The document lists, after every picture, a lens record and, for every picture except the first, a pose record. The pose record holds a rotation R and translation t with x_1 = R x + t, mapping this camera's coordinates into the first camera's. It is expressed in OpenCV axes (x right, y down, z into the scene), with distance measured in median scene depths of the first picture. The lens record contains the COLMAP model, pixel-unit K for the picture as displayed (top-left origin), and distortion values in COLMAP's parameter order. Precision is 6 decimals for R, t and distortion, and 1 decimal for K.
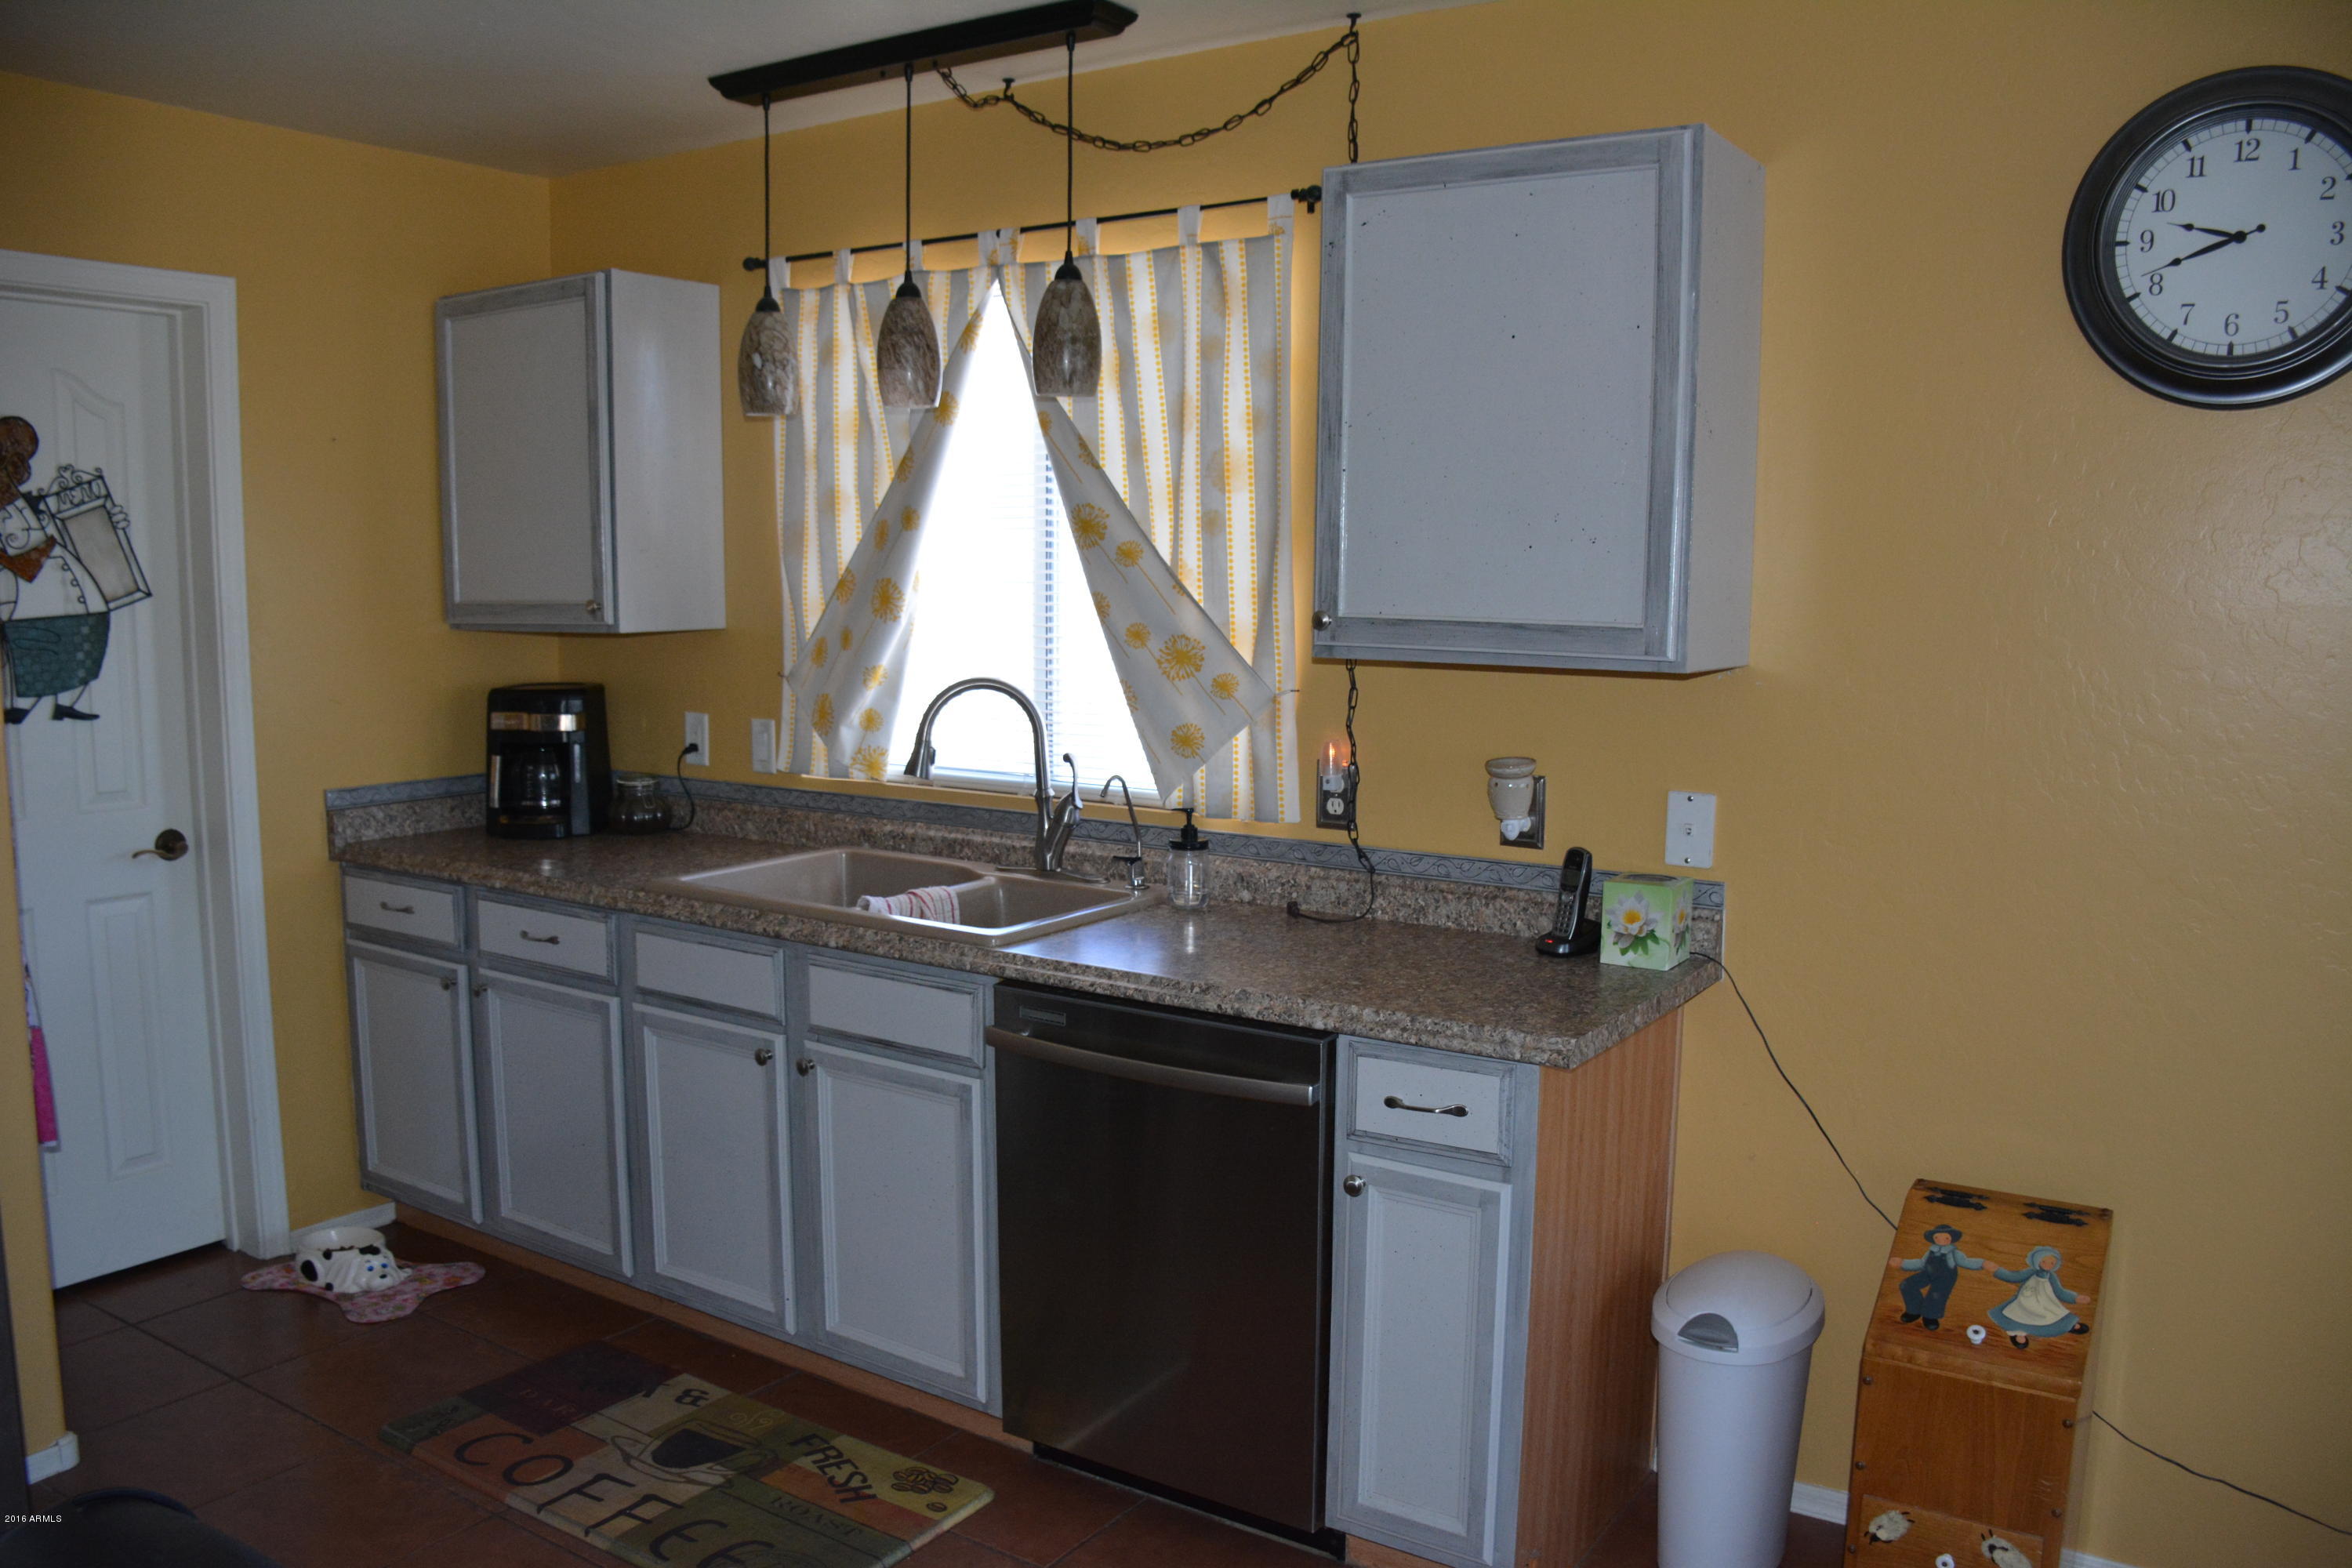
lens RADIAL K [[1826.3, 0, 1182.9], [0, 1826.3, 815.9], [0, 0, 1]] dist [-0.155185, 0.102128]
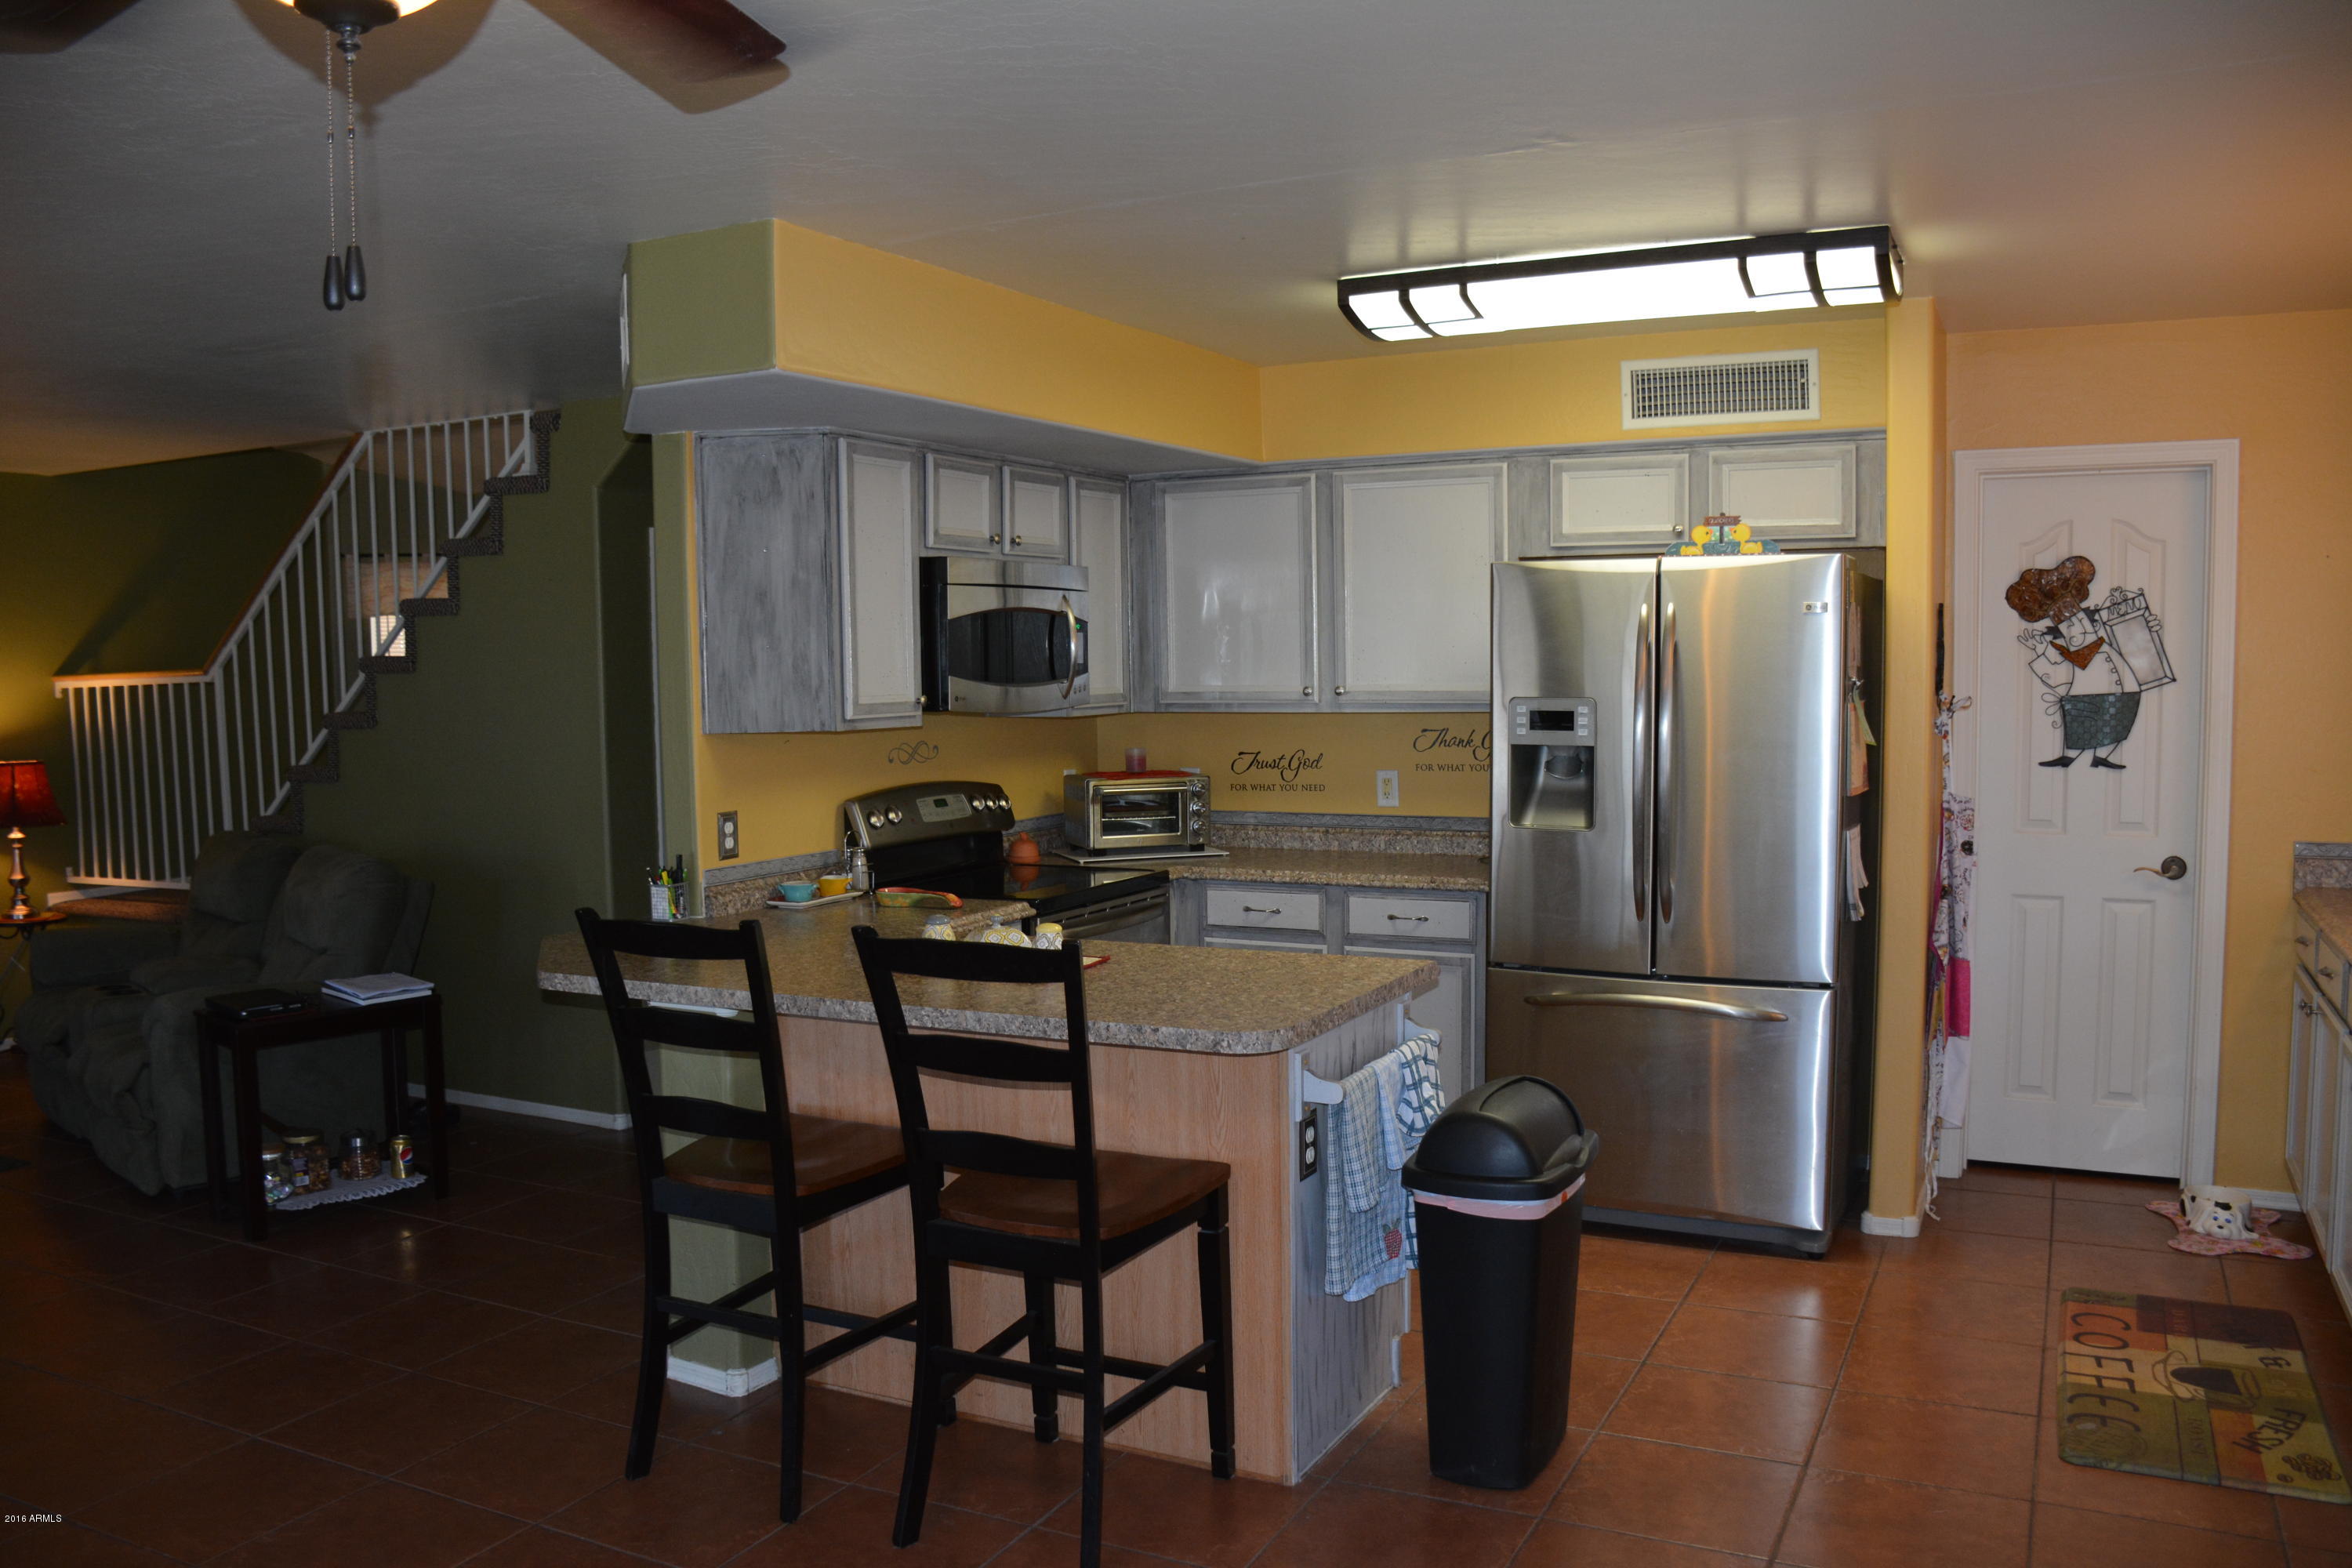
lens RADIAL K [[1826.3, 0, 1176.5], [0, 1826.3, 814.7], [0, 0, 1]] dist [-0.155185, 0.102128]
pose [[0.119630, 0.075017, -0.989980, 0.700760], [-0.120418, 0.990876, 0.060533, -0.014085], [0.985489, 0.111970, 0.127572, 0.089068]]
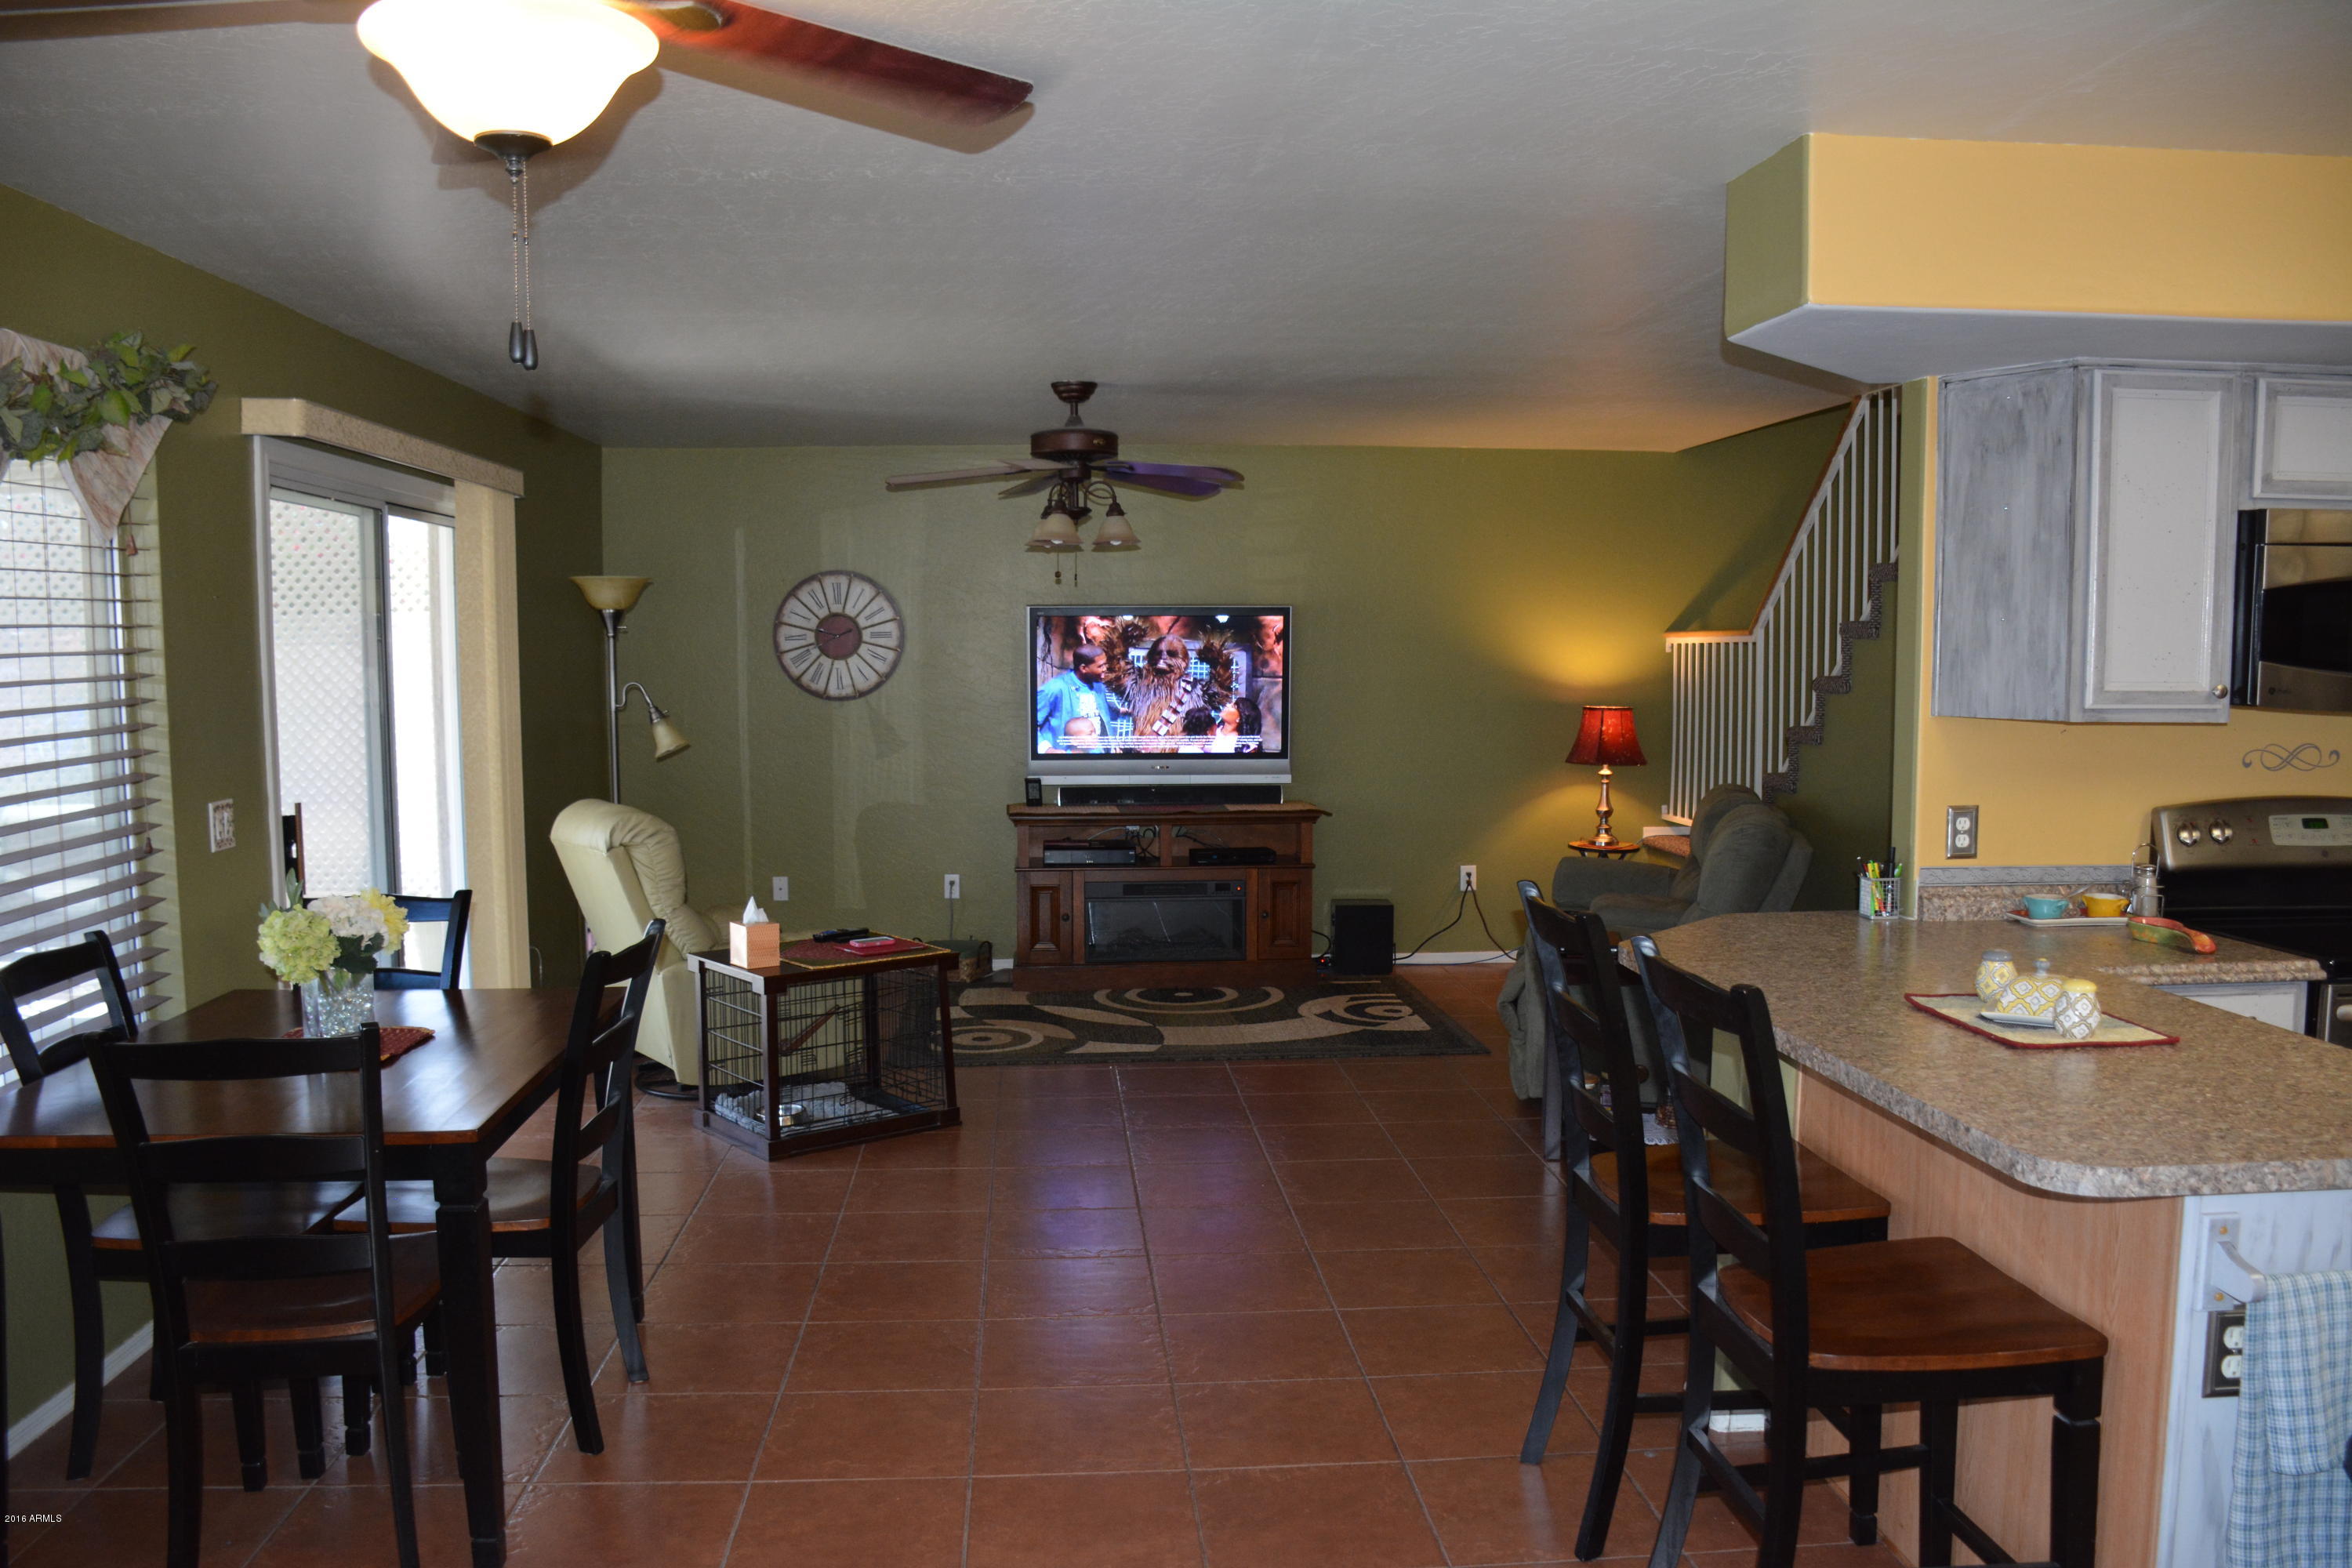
lens RADIAL K [[1826.3, 0, 1173.6], [0, 1826.3, 806.6], [0, 0, 1]] dist [-0.155185, 0.102128]
pose [[-0.787058, 0.049895, -0.614858, 0.453275], [-0.090072, 0.976746, 0.194560, -0.074886], [0.610267, 0.208512, -0.764262, 0.511593]]
